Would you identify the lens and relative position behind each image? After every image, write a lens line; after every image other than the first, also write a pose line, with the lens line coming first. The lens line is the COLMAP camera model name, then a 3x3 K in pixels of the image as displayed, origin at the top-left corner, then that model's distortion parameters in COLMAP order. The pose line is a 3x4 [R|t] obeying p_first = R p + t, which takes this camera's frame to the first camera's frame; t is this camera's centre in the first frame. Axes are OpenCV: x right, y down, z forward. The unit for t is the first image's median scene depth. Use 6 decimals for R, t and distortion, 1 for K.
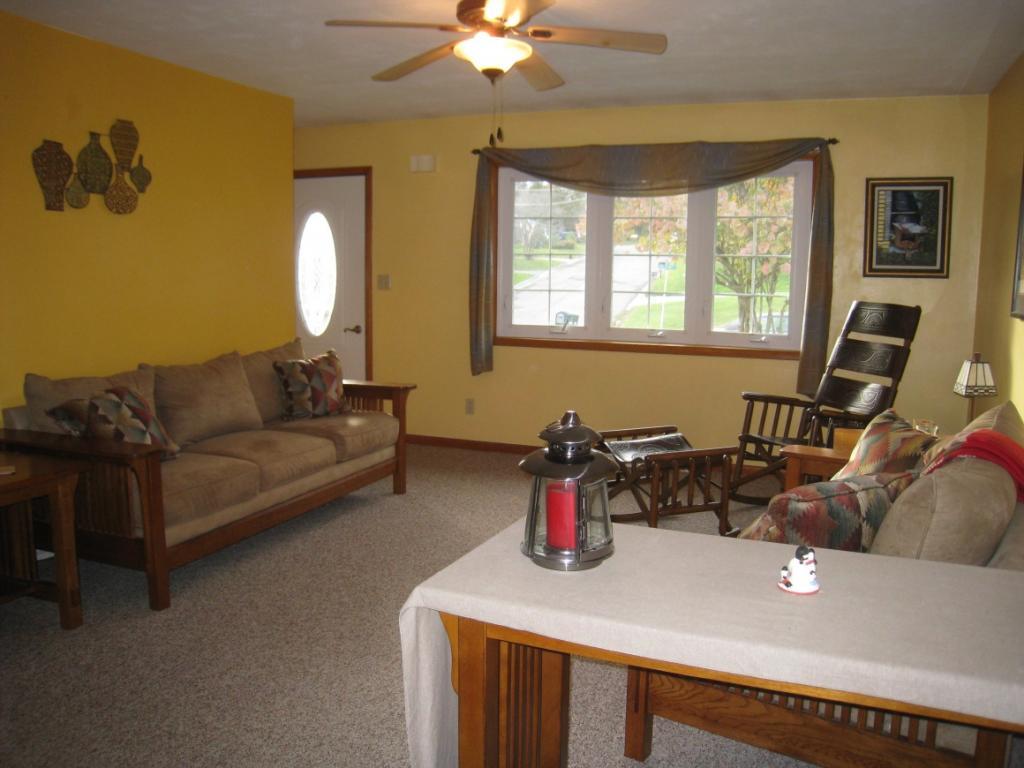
lens RADIAL K [[845.5, 0, 521.4], [0, 845.5, 396.4], [0, 0, 1]] dist [-0.160574, 0.109245]
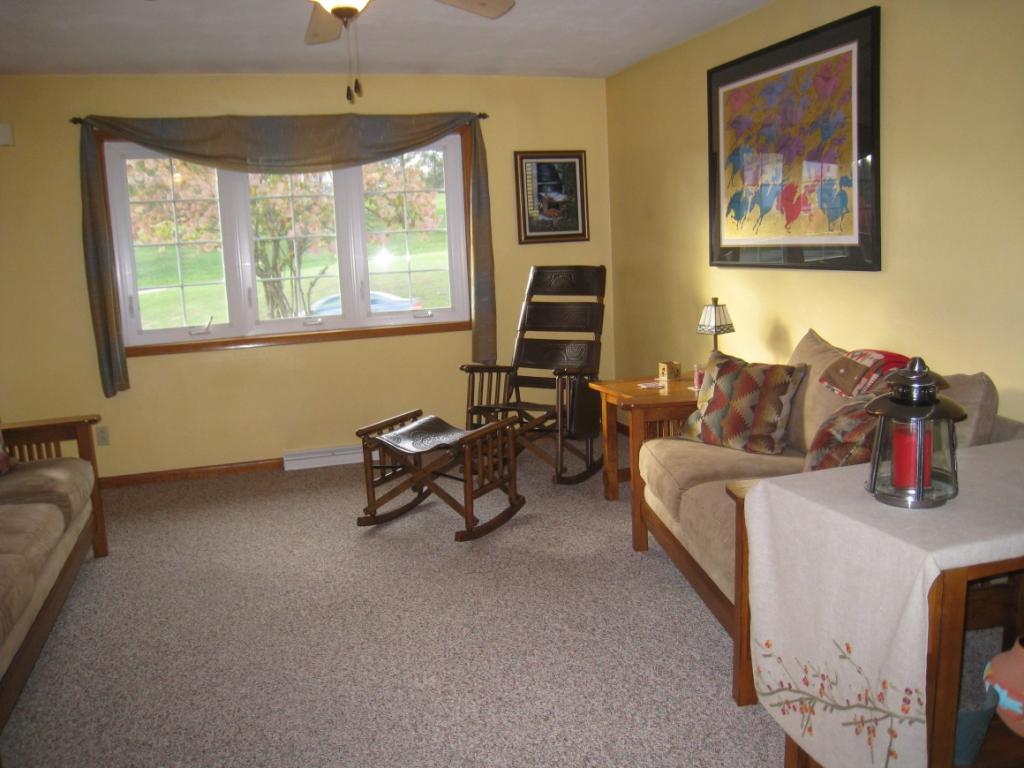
lens RADIAL K [[845.5, 0, 521.4], [0, 845.5, 396.4], [0, 0, 1]] dist [-0.160574, 0.109245]
pose [[0.763317, -0.155922, 0.626926, -0.300953], [0.147348, 0.986877, 0.066041, -0.023090], [-0.628996, 0.041966, 0.776275, 0.166057]]
